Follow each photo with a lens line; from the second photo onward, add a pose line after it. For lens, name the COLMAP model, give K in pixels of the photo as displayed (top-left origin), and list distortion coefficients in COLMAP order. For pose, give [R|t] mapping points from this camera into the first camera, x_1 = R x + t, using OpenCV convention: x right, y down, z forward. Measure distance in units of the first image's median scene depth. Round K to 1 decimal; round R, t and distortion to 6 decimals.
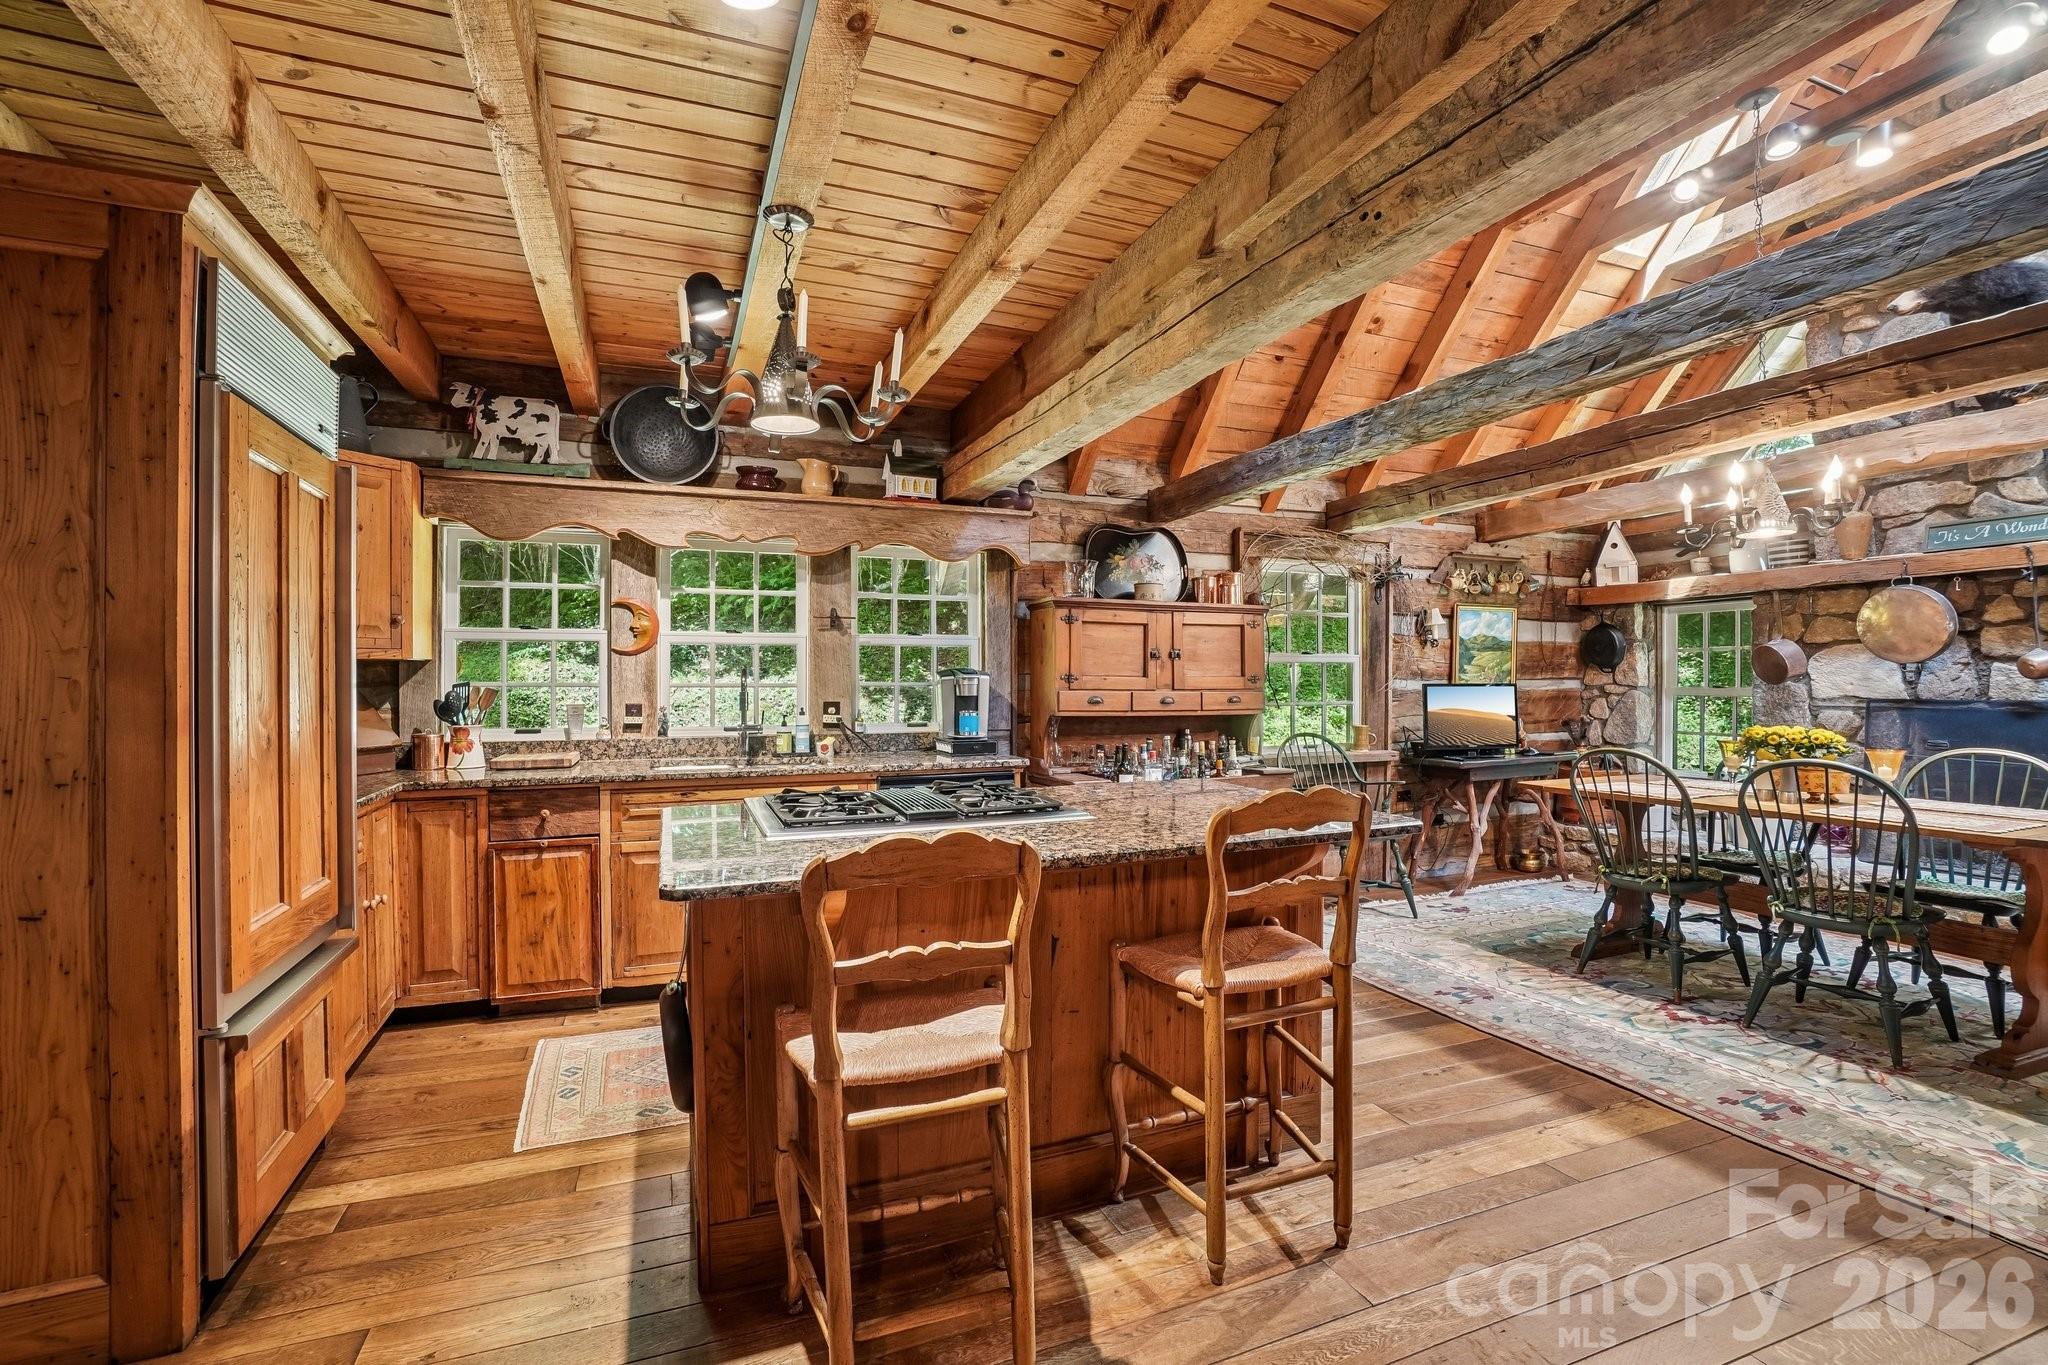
lens RADIAL K [[910.6, 0, 1026.4], [0, 910.6, 679.1], [0, 0, 1]] dist [-0.058981, 0.020781]
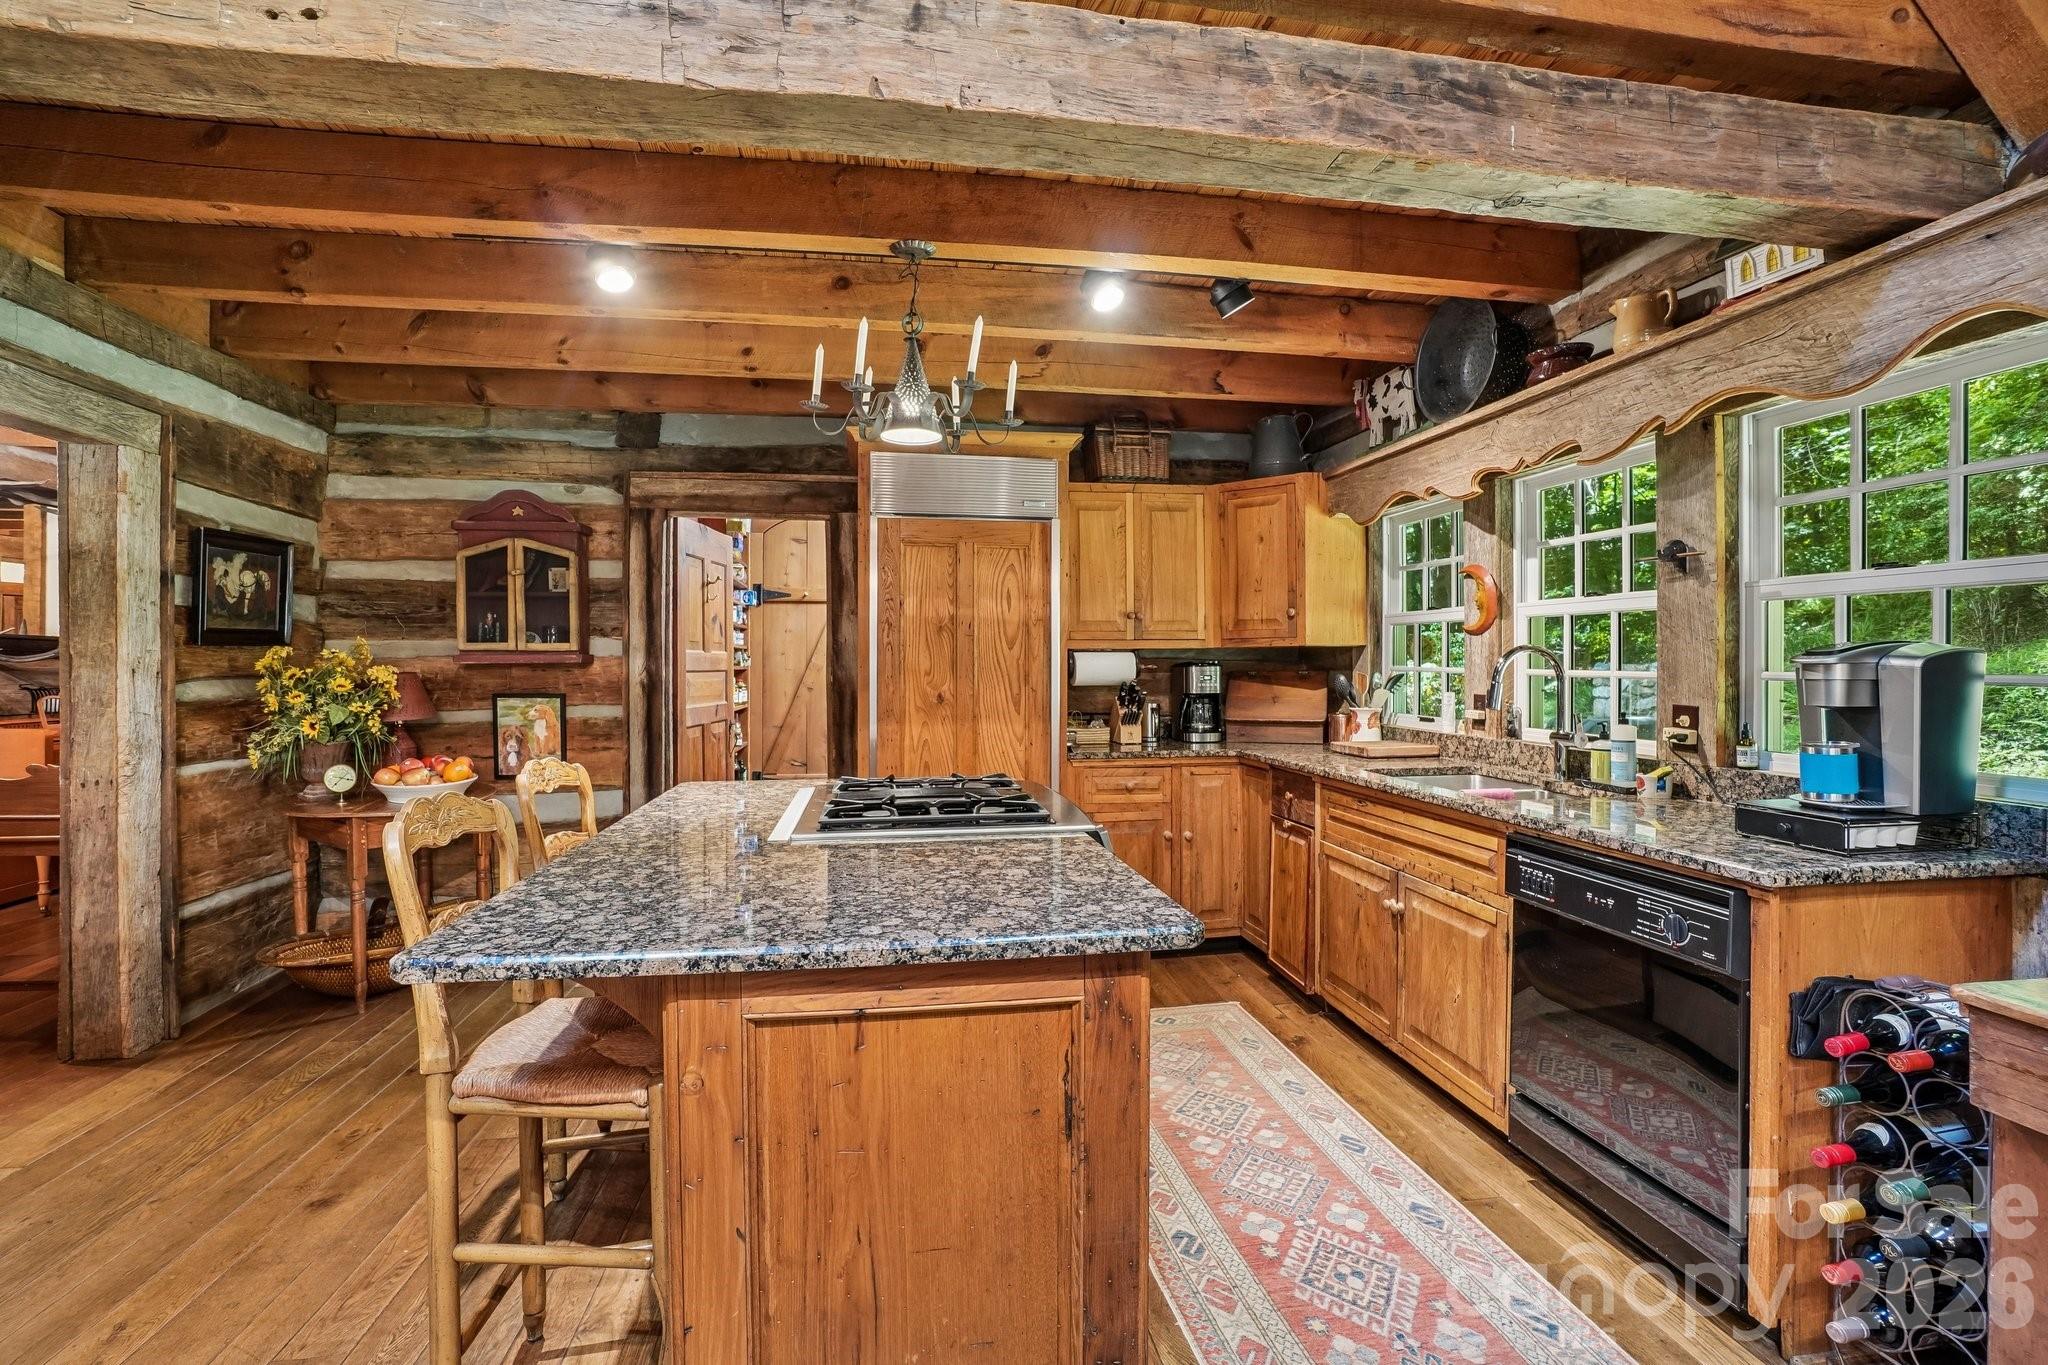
lens RADIAL K [[910.6, 0, 1016.8], [0, 910.6, 668.4], [0, 0, 1]] dist [-0.058981, 0.020781]
pose [[-0.216302, 0.009025, -0.976285, 0.406324], [0.001302, 0.999959, 0.008955, -0.003572], [0.976326, 0.000666, -0.216305, 0.699338]]
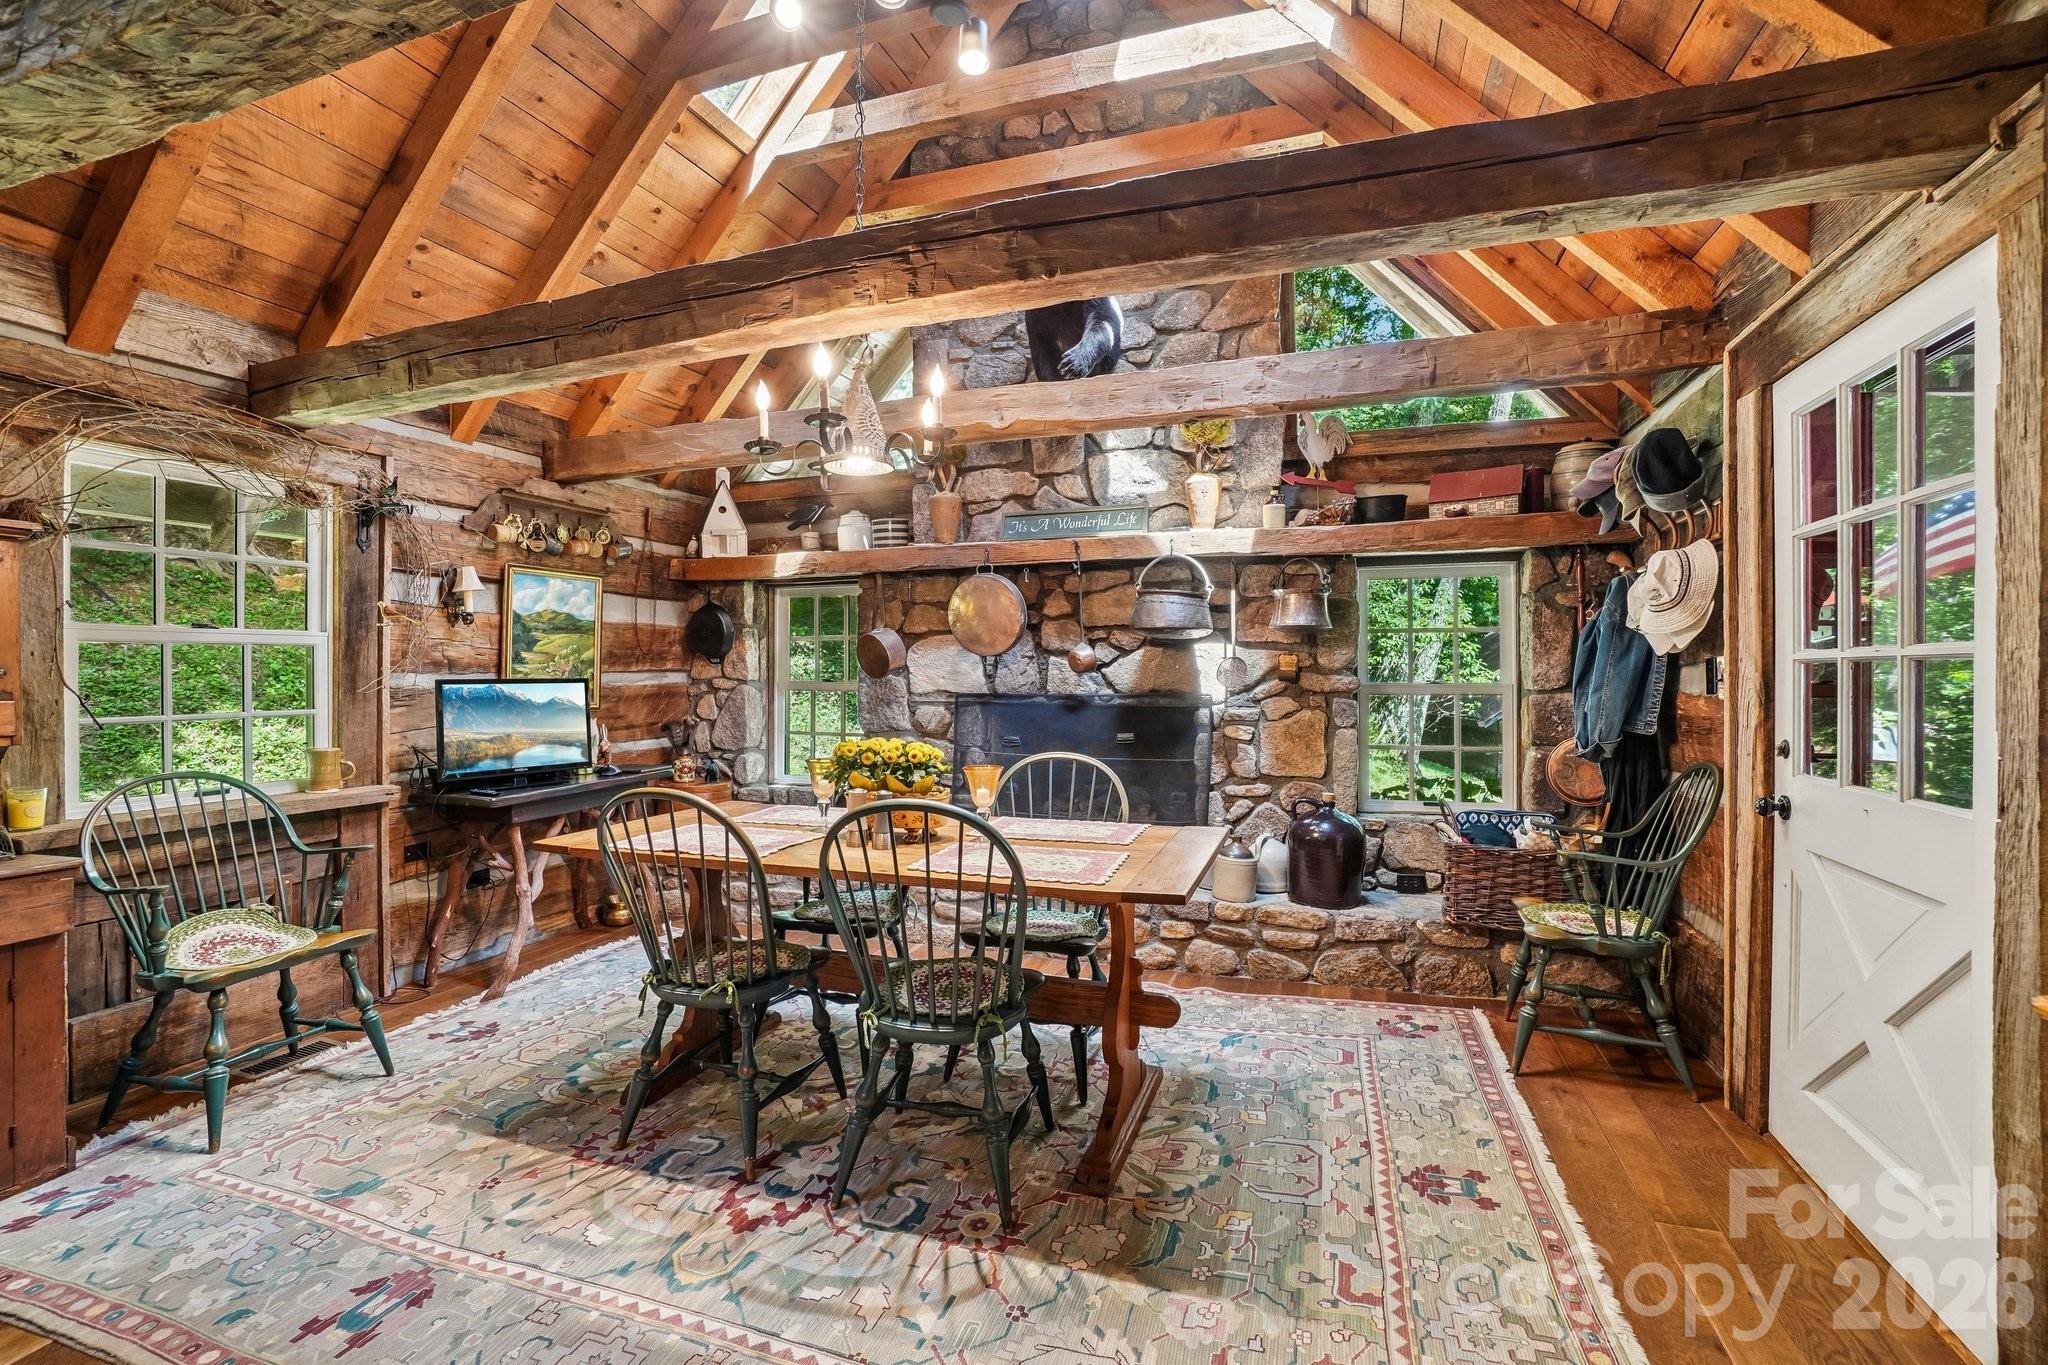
lens RADIAL K [[910.6, 0, 1023.3], [0, 910.6, 674.9], [0, 0, 1]] dist [-0.058981, 0.020781]
pose [[0.658689, -0.003129, 0.752409, 0.293652], [-0.002474, 0.999977, 0.006325, -0.004052], [-0.752411, -0.006028, 0.658666, 0.327075]]
